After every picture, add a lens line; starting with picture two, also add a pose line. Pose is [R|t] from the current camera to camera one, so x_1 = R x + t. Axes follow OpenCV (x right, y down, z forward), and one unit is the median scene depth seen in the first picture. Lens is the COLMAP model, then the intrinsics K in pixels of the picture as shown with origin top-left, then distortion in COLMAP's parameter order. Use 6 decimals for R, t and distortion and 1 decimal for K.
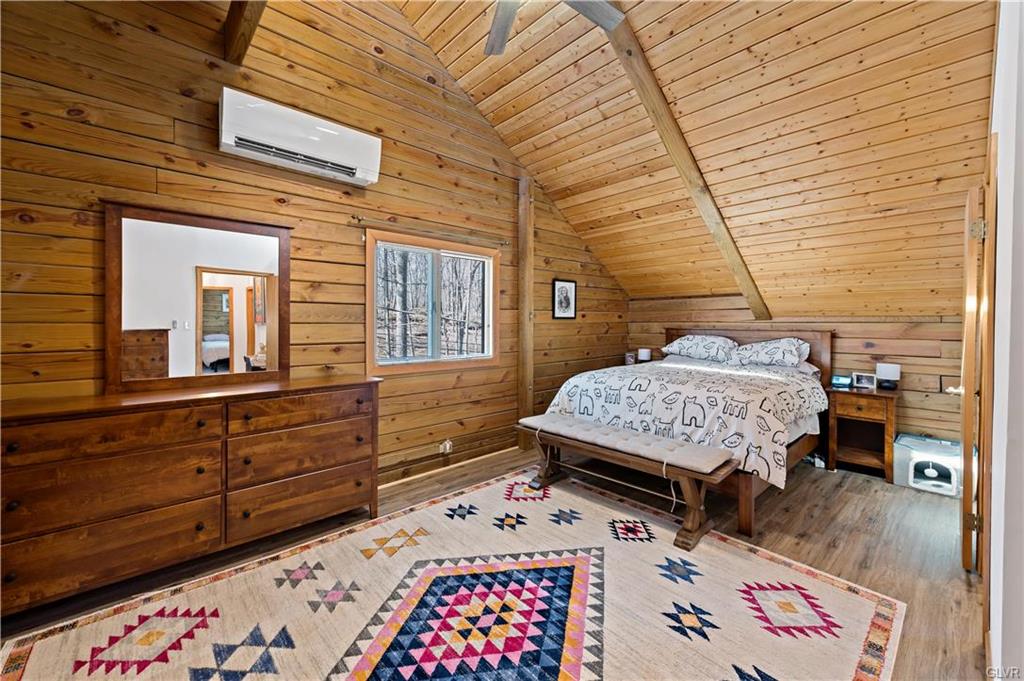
lens RADIAL K [[405.1, 0, 509.9], [0, 405.1, 325.7], [0, 0, 1]] dist [0.013773, -0.001215]
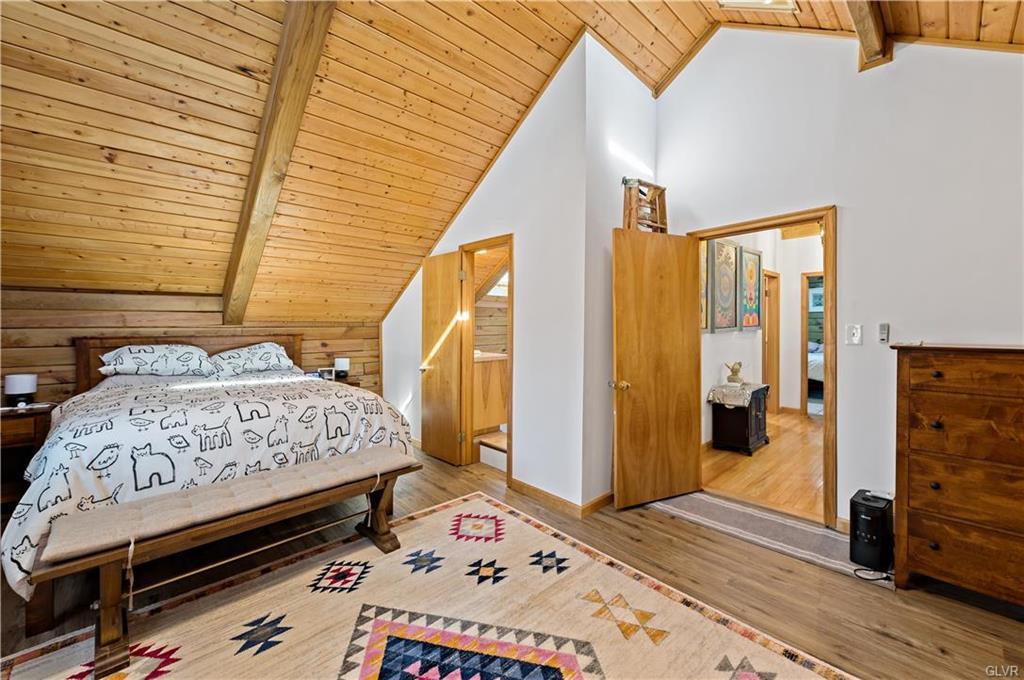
lens RADIAL K [[405.1, 0, 512.3], [0, 405.1, 332.0], [0, 0, 1]] dist [0.013773, -0.001215]
pose [[-0.004156, -0.017163, 0.999844, -0.514732], [0.012983, 0.999768, 0.017216, -0.008323], [-0.999907, 0.013053, -0.003933, 0.622992]]
